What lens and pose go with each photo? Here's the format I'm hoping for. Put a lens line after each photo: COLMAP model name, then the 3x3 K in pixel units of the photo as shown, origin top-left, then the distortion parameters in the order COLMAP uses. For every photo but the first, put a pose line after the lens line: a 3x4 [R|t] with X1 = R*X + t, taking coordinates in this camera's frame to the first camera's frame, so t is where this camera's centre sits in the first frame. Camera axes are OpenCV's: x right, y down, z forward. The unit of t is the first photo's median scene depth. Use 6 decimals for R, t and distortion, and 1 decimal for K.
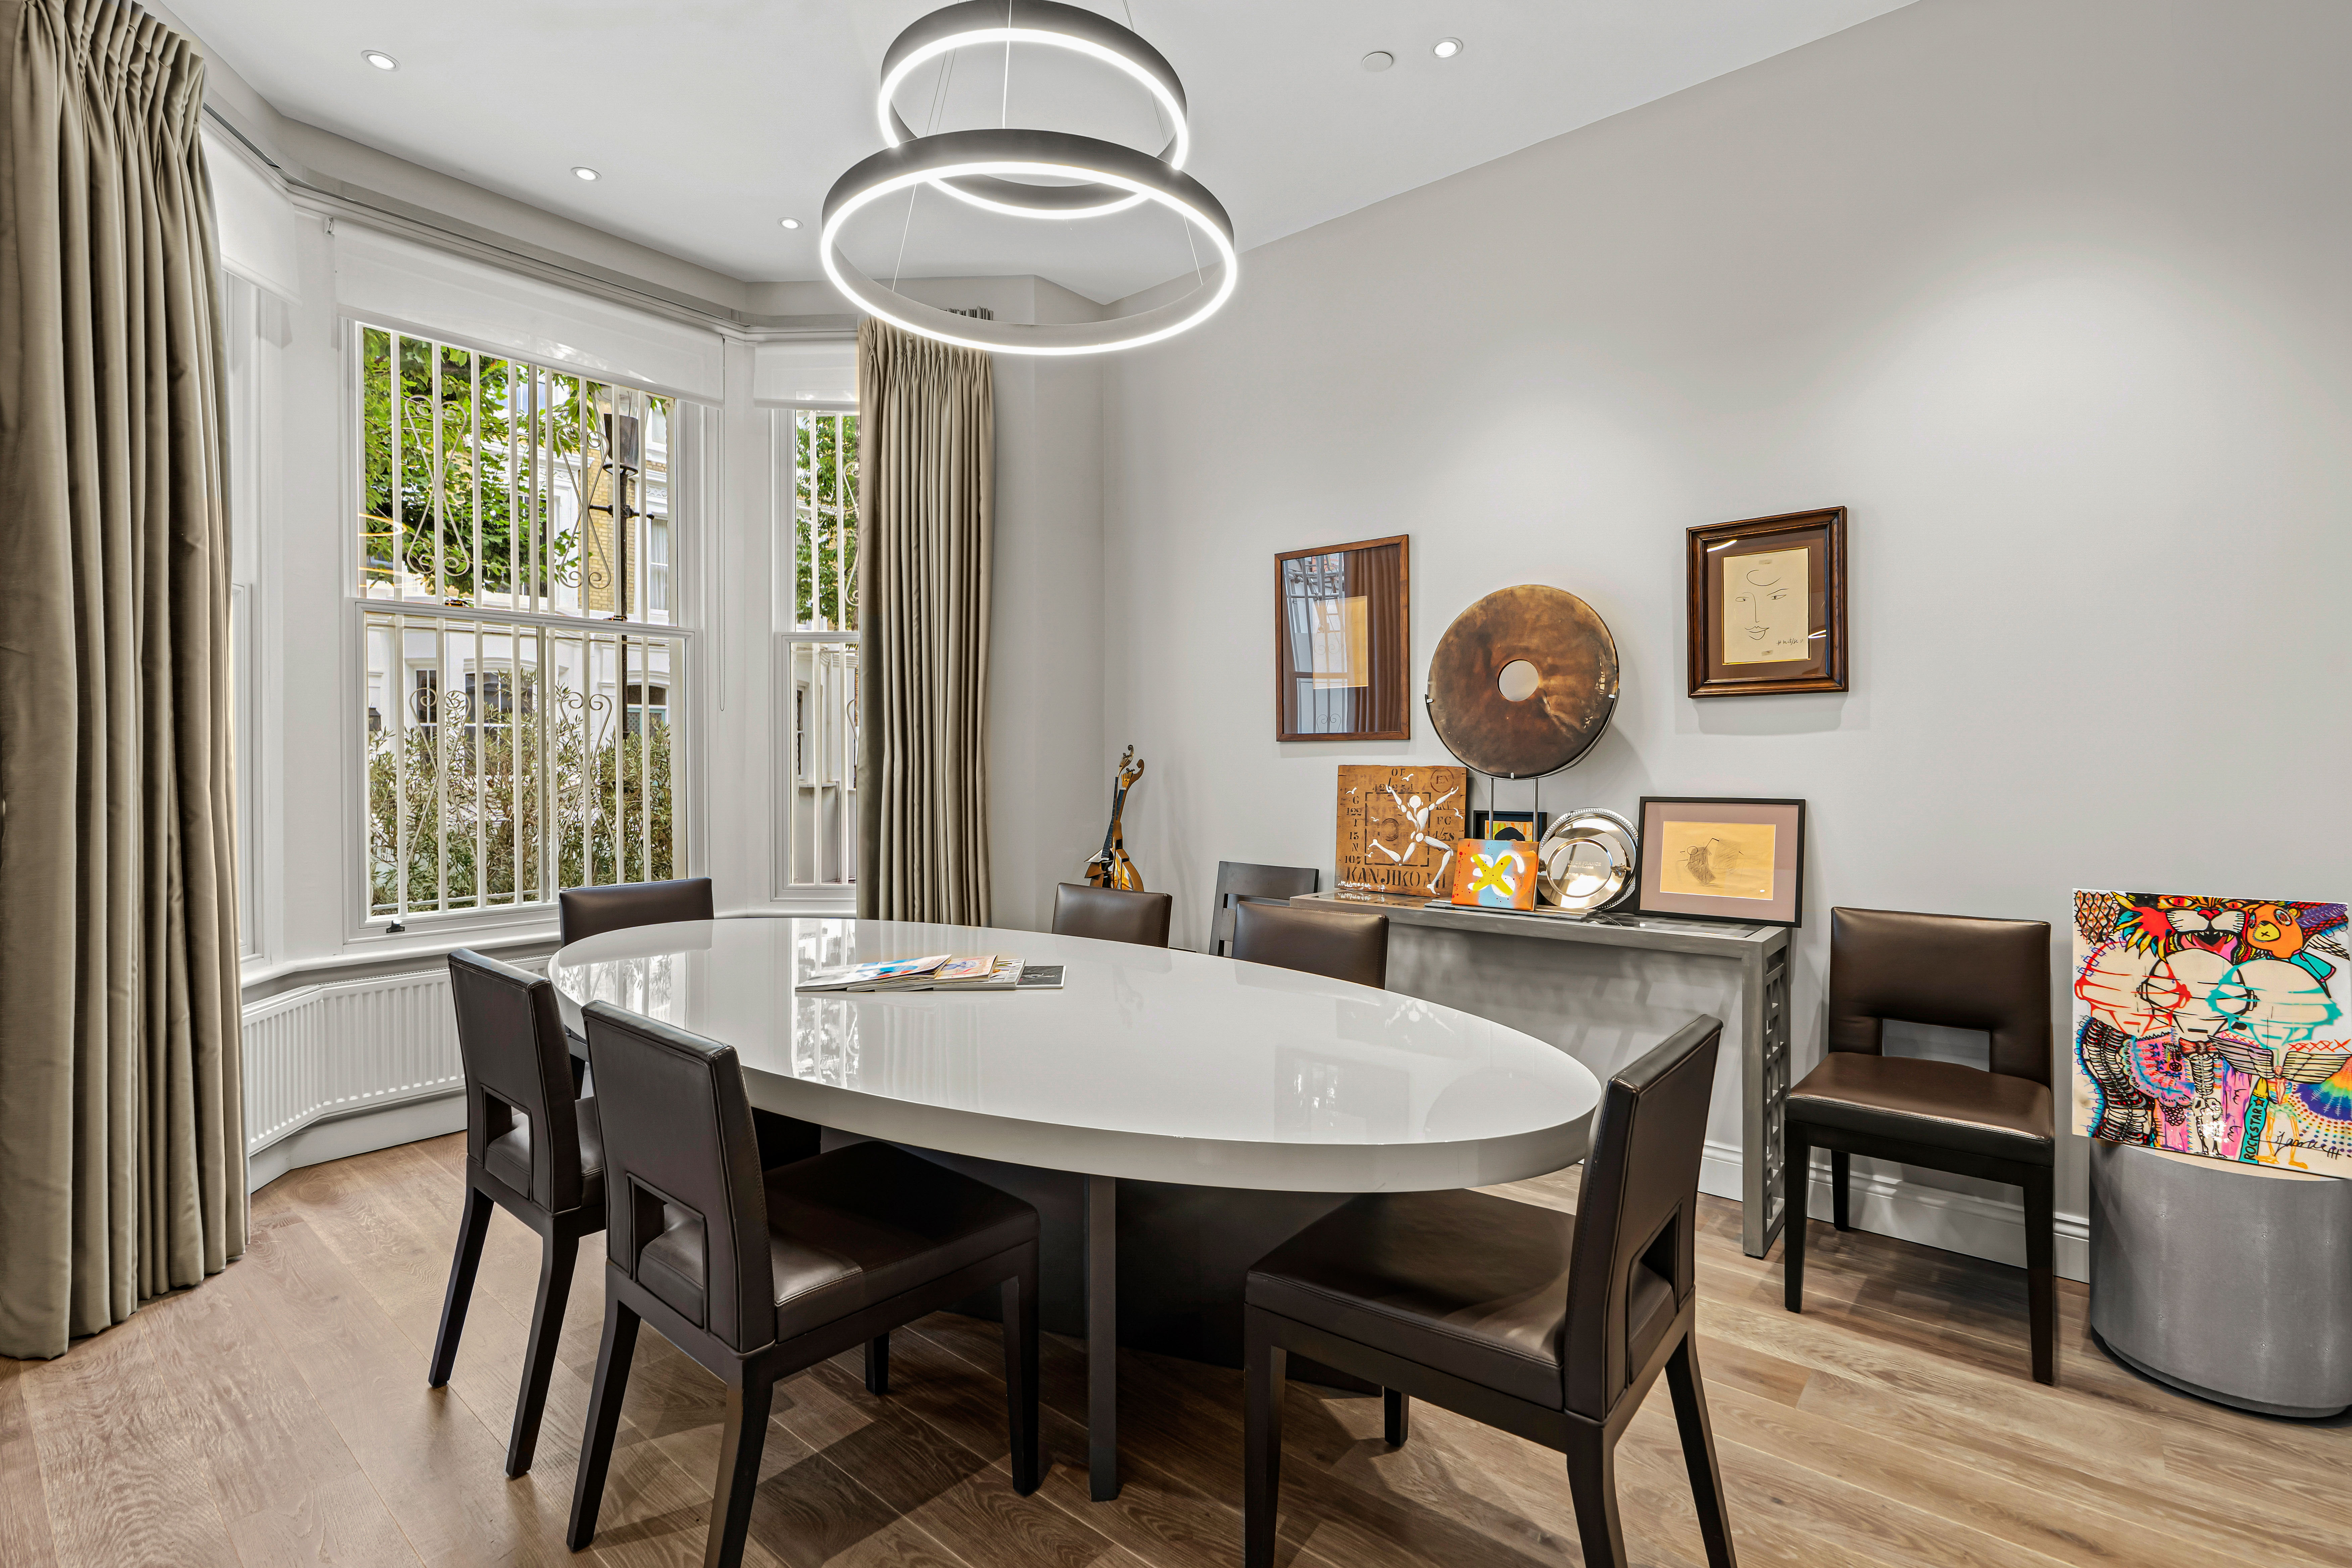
lens RADIAL K [[1082.6, 0, 1176.0], [0, 1082.6, 784.0], [0, 0, 1]] dist [-0.000331, 0.000164]
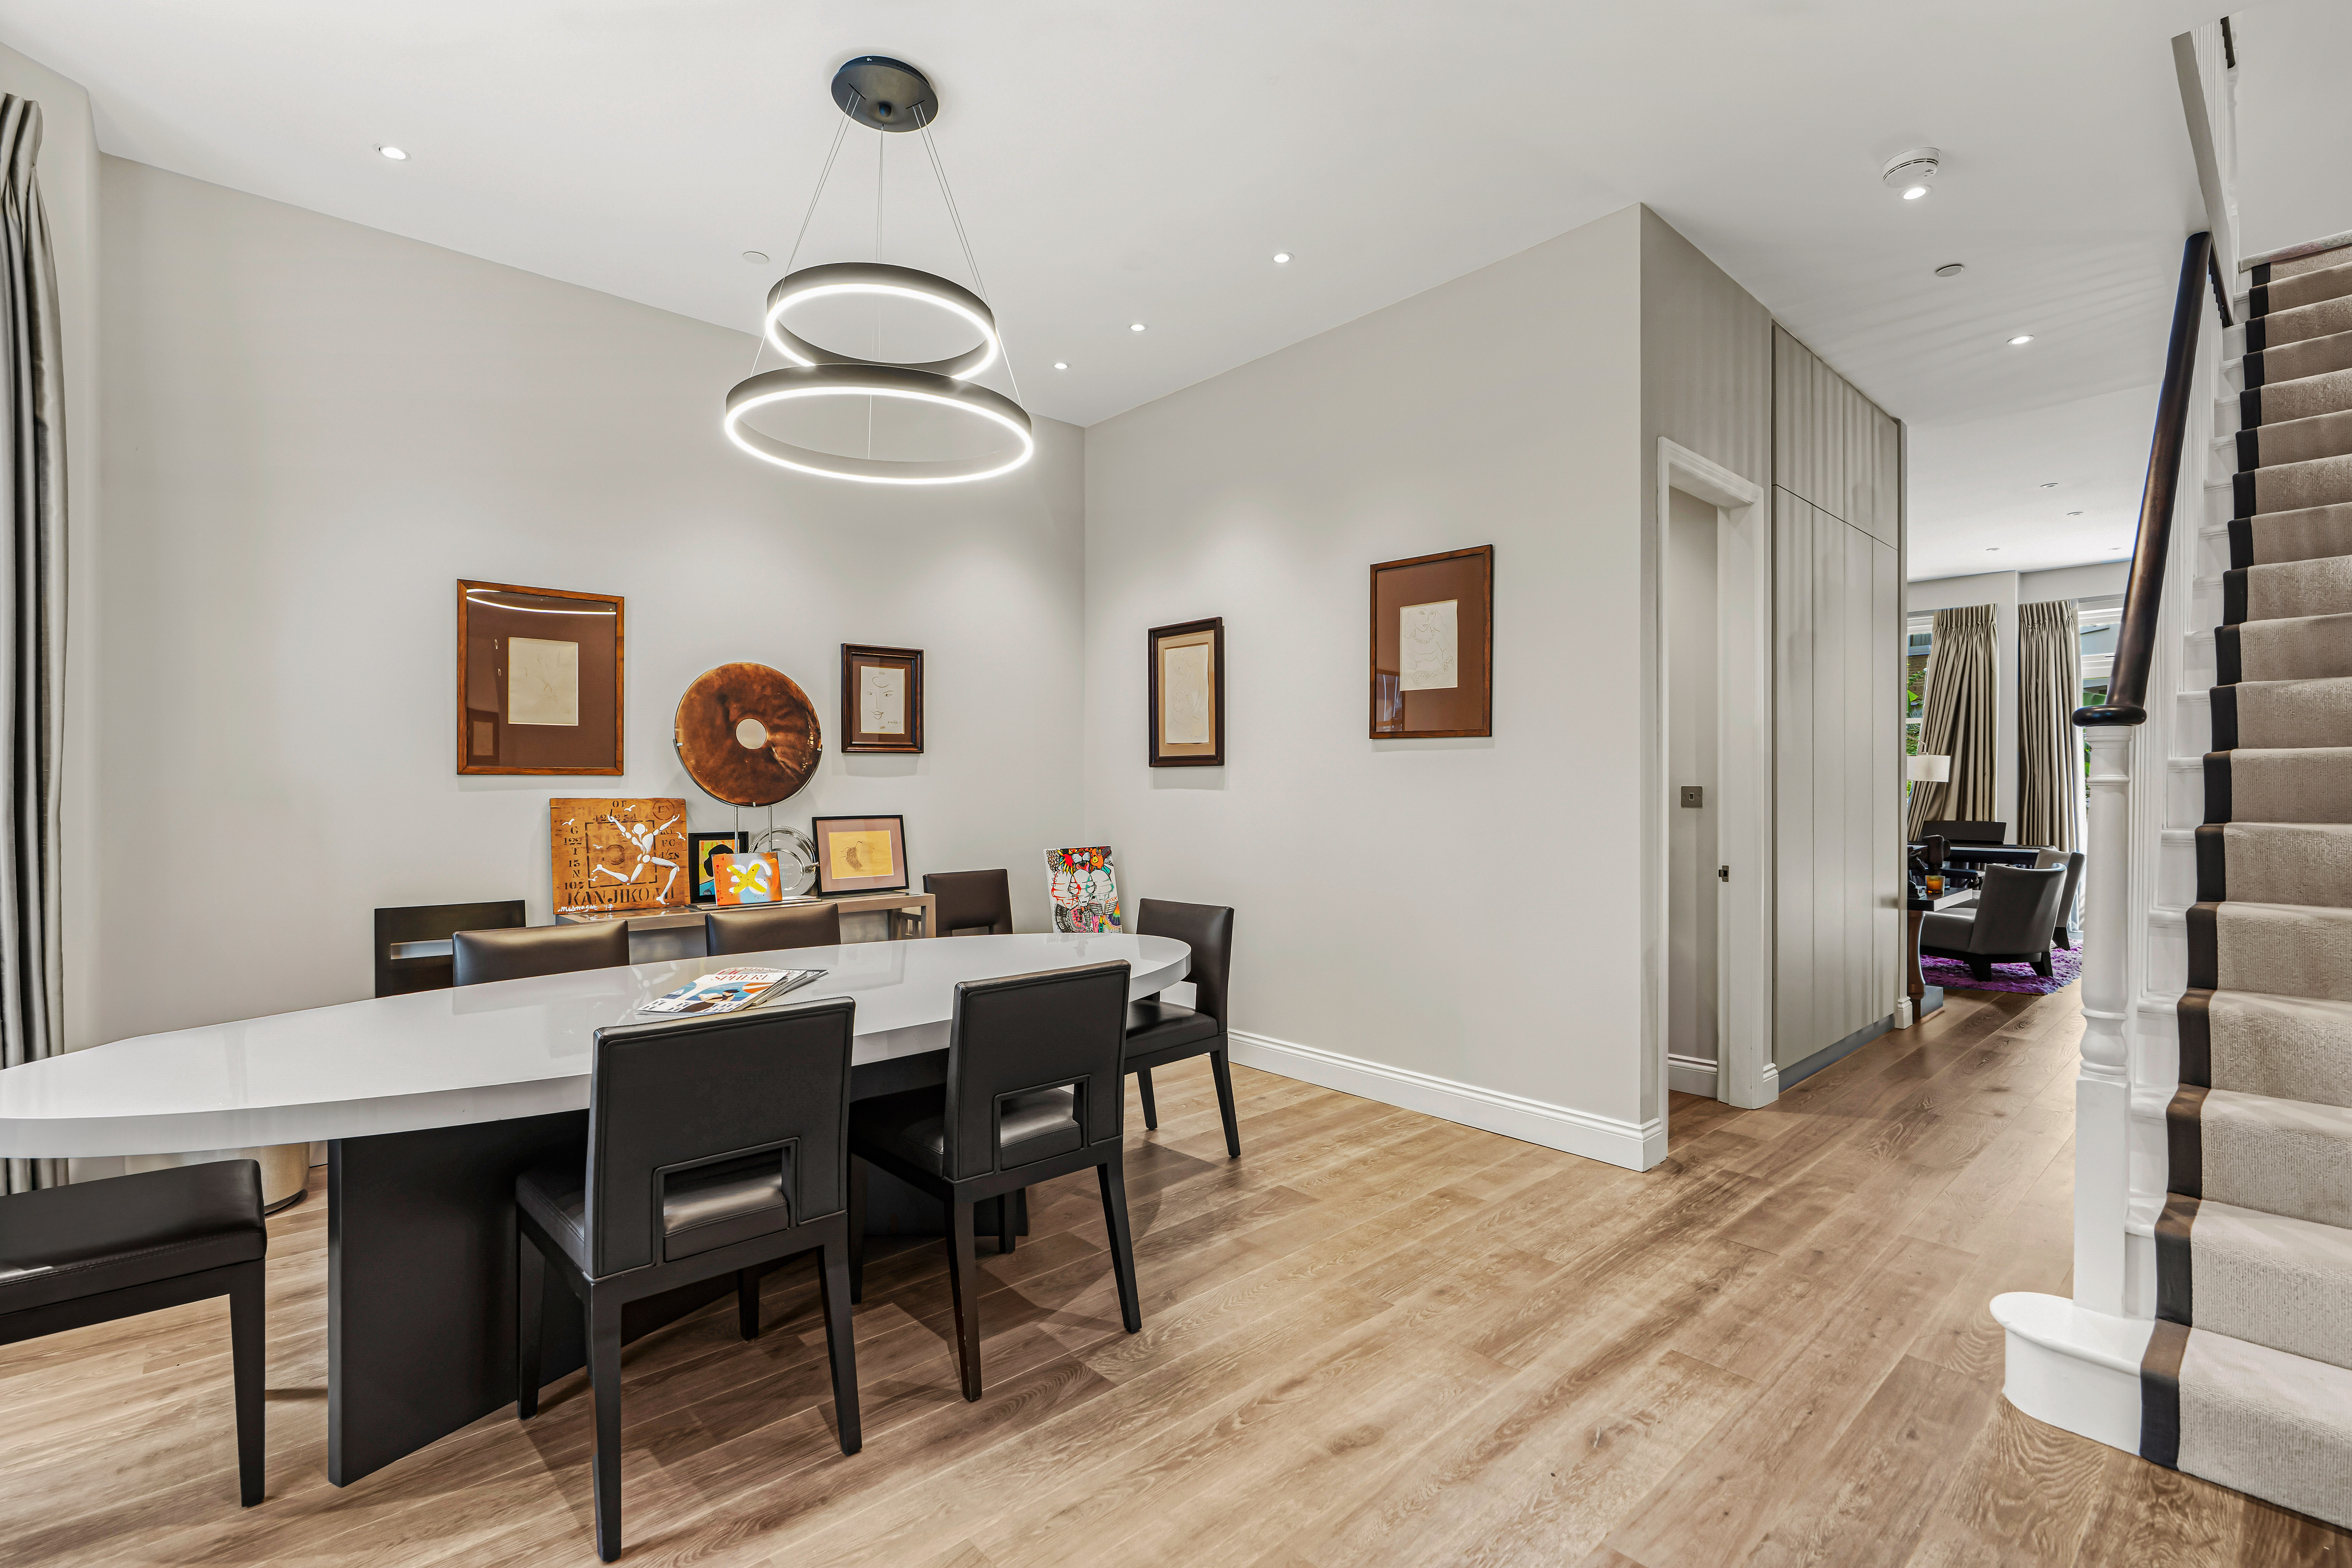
lens RADIAL K [[1082.6, 0, 1176.0], [0, 1082.6, 784.0], [0, 0, 1]] dist [-0.000331, 0.000164]
pose [[0.151340, 0.002809, 0.988478, -0.940845], [0.024857, 0.999669, -0.006647, -0.010880], [-0.988169, 0.025576, 0.151220, 0.276193]]
